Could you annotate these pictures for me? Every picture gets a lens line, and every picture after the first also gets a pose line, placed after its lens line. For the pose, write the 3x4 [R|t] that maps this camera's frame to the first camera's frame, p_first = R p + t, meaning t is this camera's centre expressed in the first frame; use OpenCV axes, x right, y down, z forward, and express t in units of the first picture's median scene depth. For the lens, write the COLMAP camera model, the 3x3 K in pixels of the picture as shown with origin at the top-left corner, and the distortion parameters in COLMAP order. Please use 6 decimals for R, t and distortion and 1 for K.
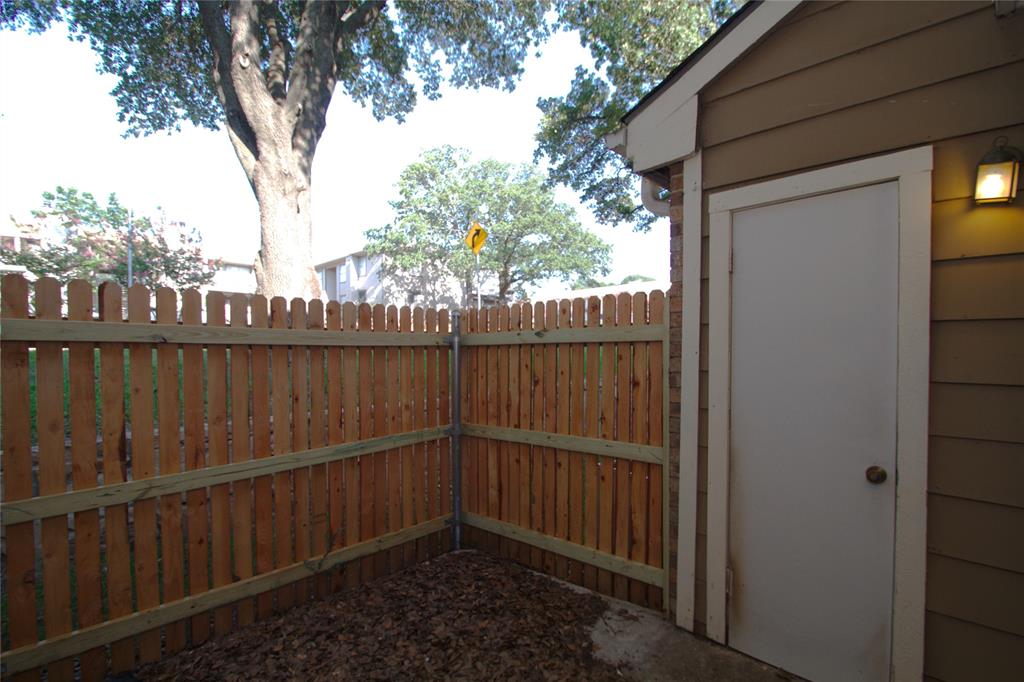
lens RADIAL K [[479.8, 0, 515.7], [0, 479.8, 355.7], [0, 0, 1]] dist [0.023364, -0.019302]
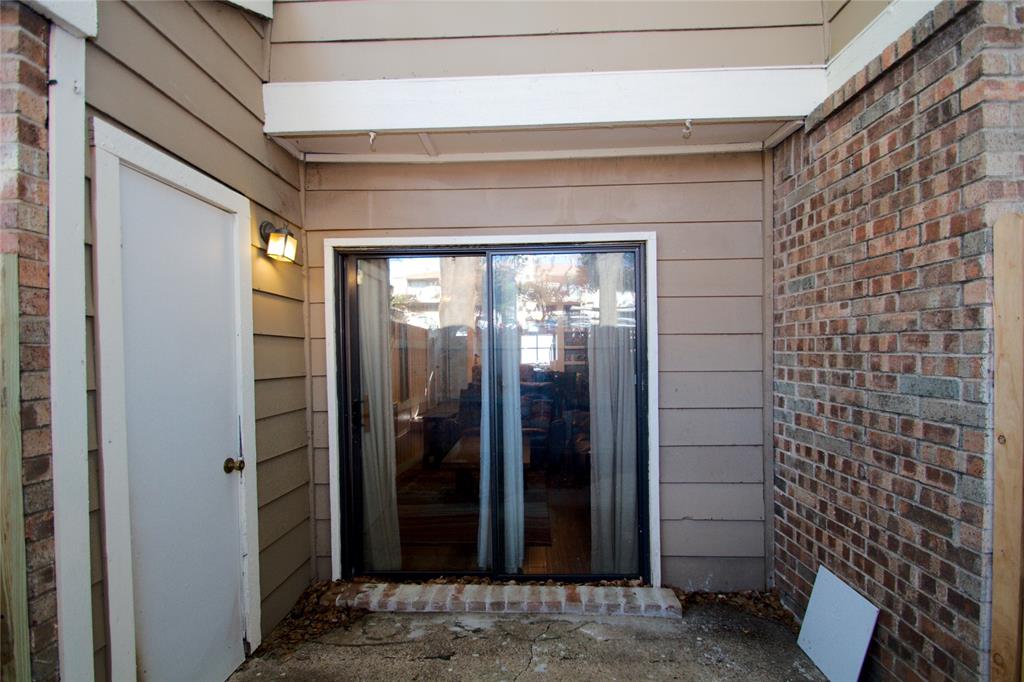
lens RADIAL K [[479.8, 0, 515.7], [0, 479.8, 355.7], [0, 0, 1]] dist [0.023364, -0.019302]
pose [[-0.667941, 0.005233, 0.744195, -0.424094], [0.022722, 0.999652, 0.013364, -0.009004], [-0.743867, 0.025836, -0.667828, 0.959962]]
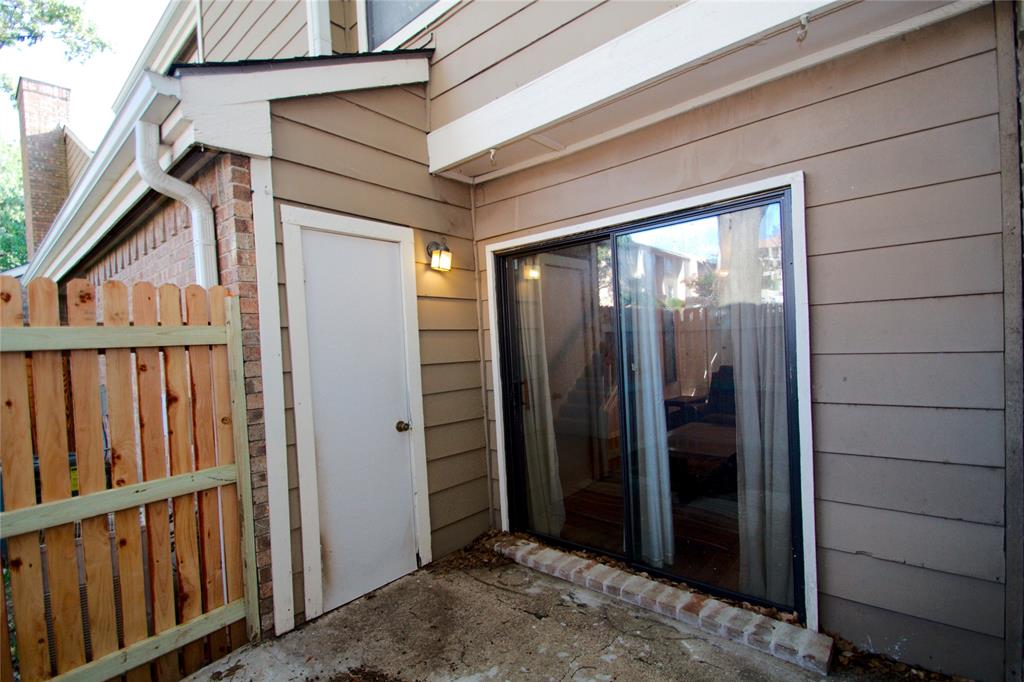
lens RADIAL K [[479.8, 0, 515.7], [0, 479.8, 355.7], [0, 0, 1]] dist [0.023364, -0.019302]
pose [[-0.053863, -0.021028, 0.998327, -0.642344], [0.059481, 0.997935, 0.024229, 0.000619], [-0.996775, 0.060686, -0.052501, 0.532204]]
